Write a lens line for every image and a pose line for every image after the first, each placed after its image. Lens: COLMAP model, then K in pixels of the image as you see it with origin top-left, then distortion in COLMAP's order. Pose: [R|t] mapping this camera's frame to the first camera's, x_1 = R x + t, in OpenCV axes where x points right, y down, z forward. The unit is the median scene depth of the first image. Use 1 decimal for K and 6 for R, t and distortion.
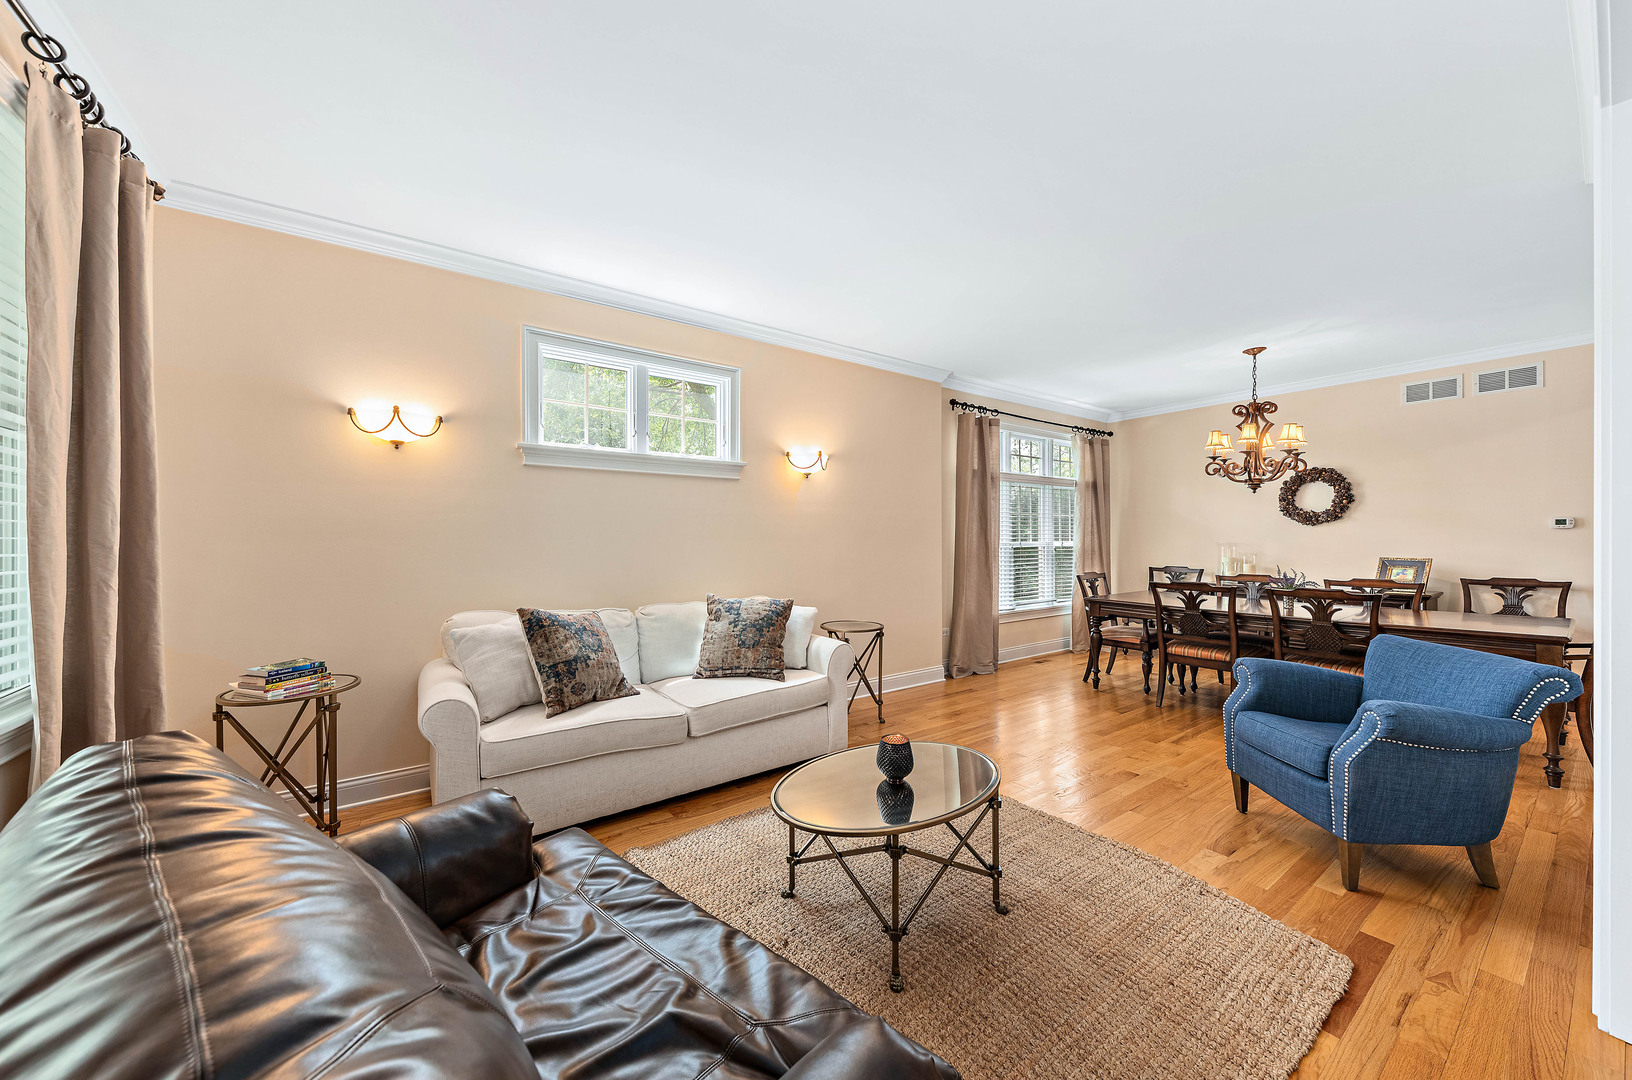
lens RADIAL K [[569.7, 0, 807.1], [0, 569.7, 540.6], [0, 0, 1]] dist [0.003130, 0.000230]
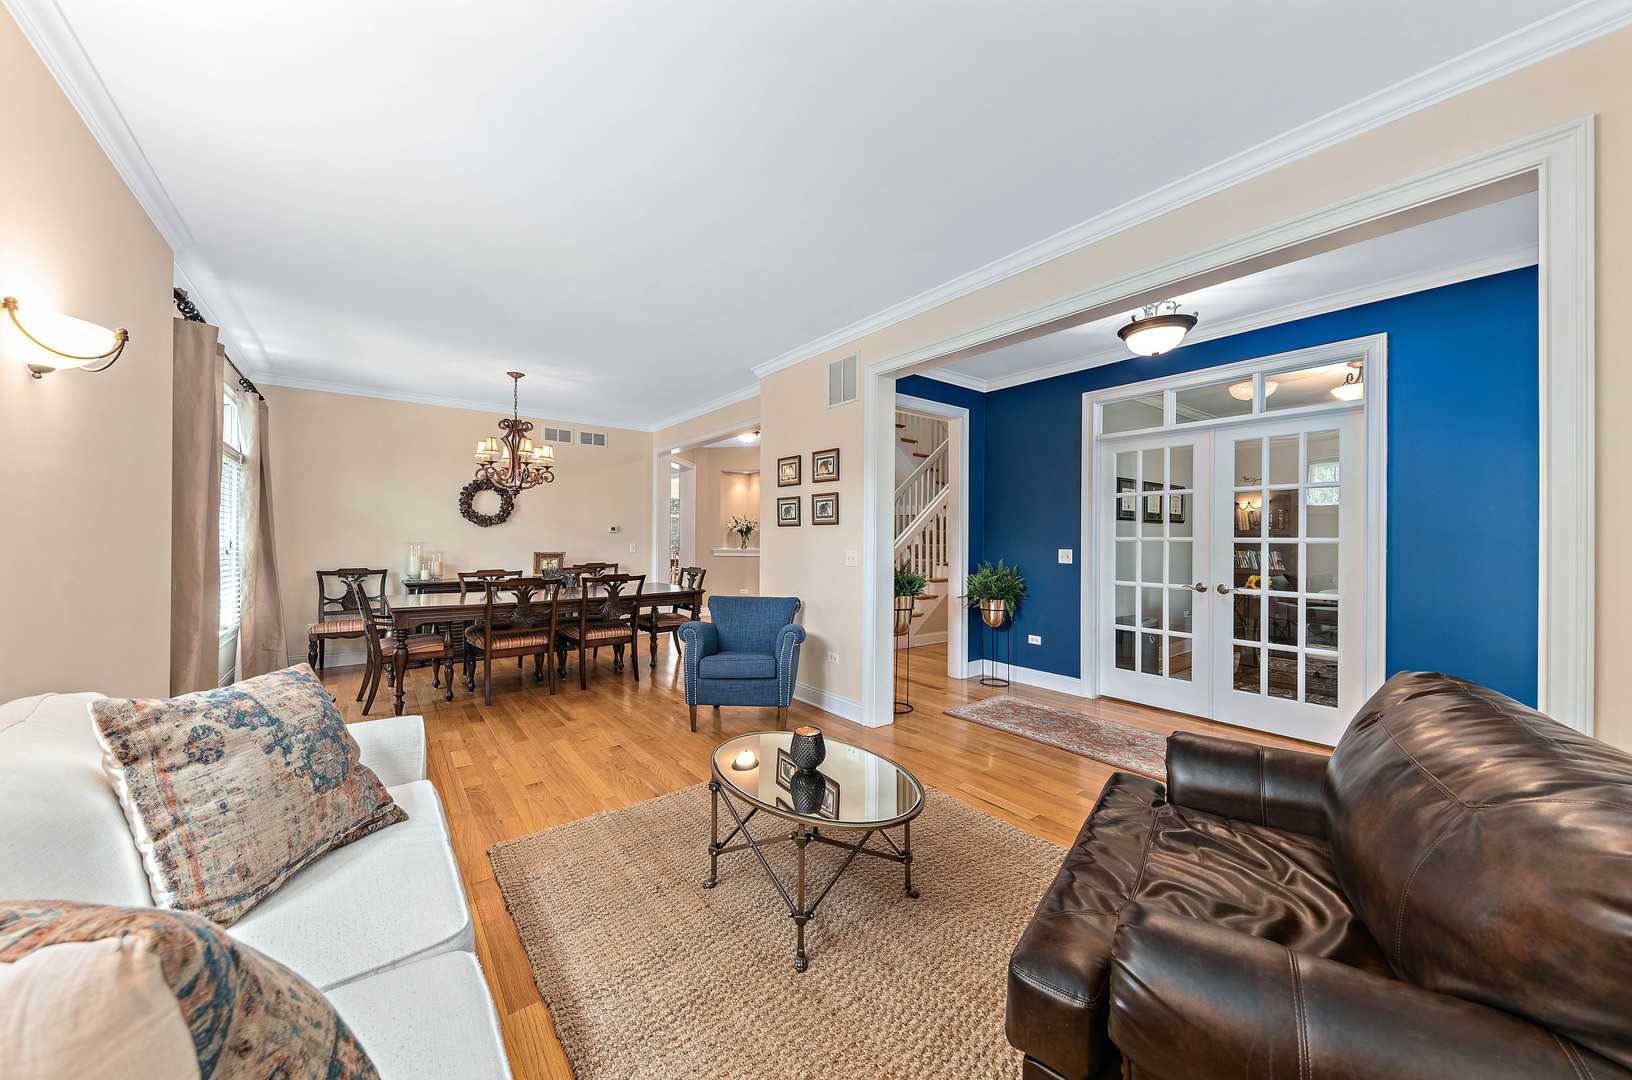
lens RADIAL K [[569.7, 0, 815.5], [0, 569.7, 532.5], [0, 0, 1]] dist [0.003130, 0.000230]
pose [[-0.048429, 0.011300, 0.998763, -0.363459], [-0.002888, 0.999930, -0.011453, -0.002742], [-0.998822, -0.003439, -0.048393, 0.415810]]
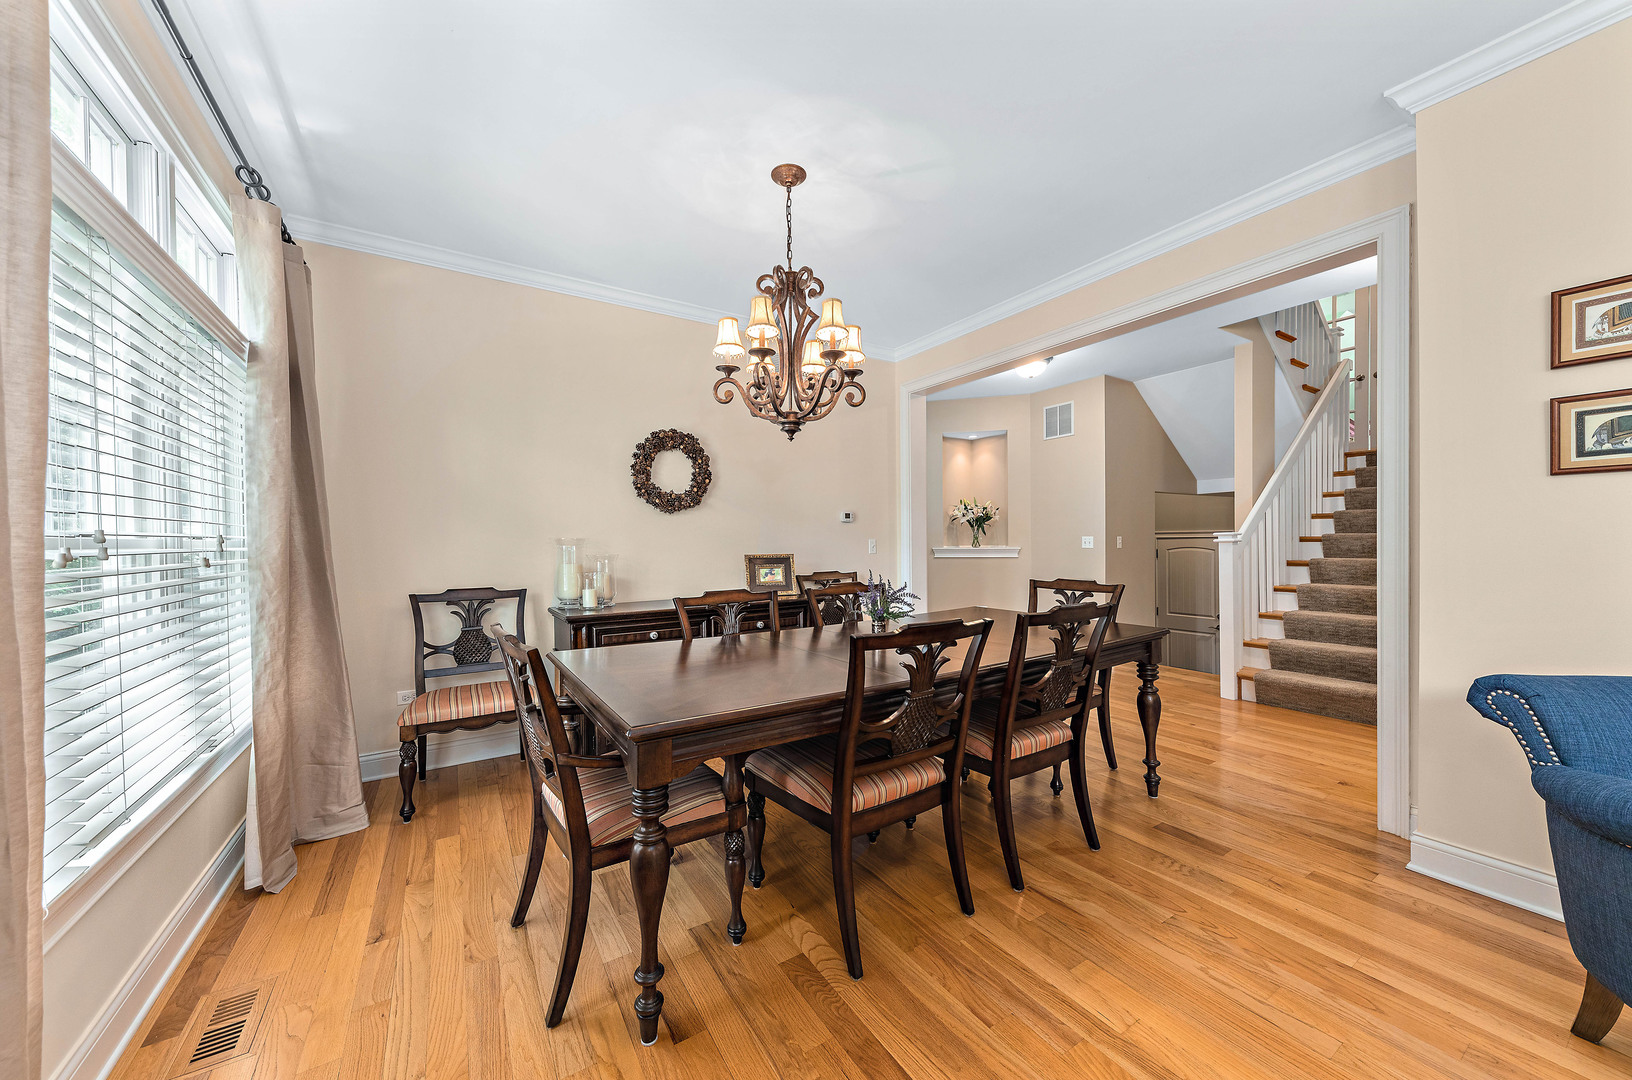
lens RADIAL K [[569.7, 0, 807.2], [0, 569.7, 543.8], [0, 0, 1]] dist [0.003130, 0.000230]
pose [[0.054822, -0.005581, 0.998481, 0.224655], [0.012554, 0.999909, 0.004900, 0.011355], [-0.998417, 0.012266, 0.054887, 0.884812]]
